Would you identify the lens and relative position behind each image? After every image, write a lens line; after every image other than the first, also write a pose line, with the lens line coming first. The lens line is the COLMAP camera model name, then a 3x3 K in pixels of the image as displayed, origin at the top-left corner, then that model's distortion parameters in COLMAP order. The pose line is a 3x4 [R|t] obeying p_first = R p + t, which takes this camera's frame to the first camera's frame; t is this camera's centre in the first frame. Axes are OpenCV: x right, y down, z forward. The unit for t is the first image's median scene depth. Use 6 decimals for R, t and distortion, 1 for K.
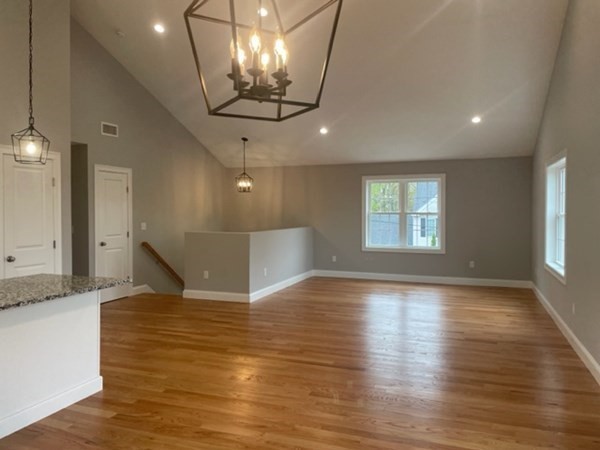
lens RADIAL K [[465.6, 0, 300.0], [0, 465.6, 225.0], [0, 0, 1]] dist [0.112056, -0.166804]
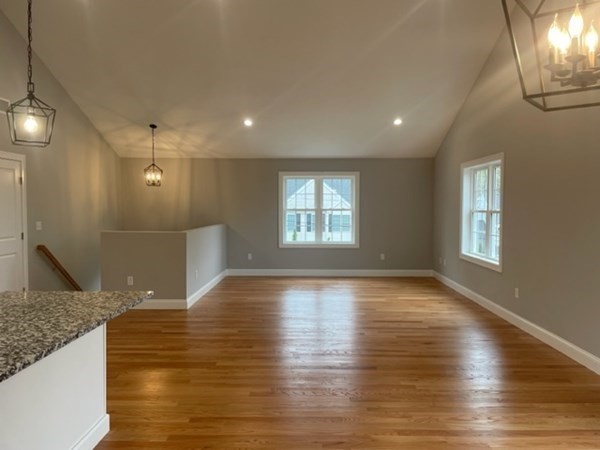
lens RADIAL K [[465.6, 0, 300.0], [0, 465.6, 225.0], [0, 0, 1]] dist [0.112056, -0.166804]
pose [[0.939026, -0.012796, 0.343609, -0.183493], [0.009511, 0.999892, 0.011244, -0.003286], [-0.343715, -0.007291, 0.939046, 0.065642]]
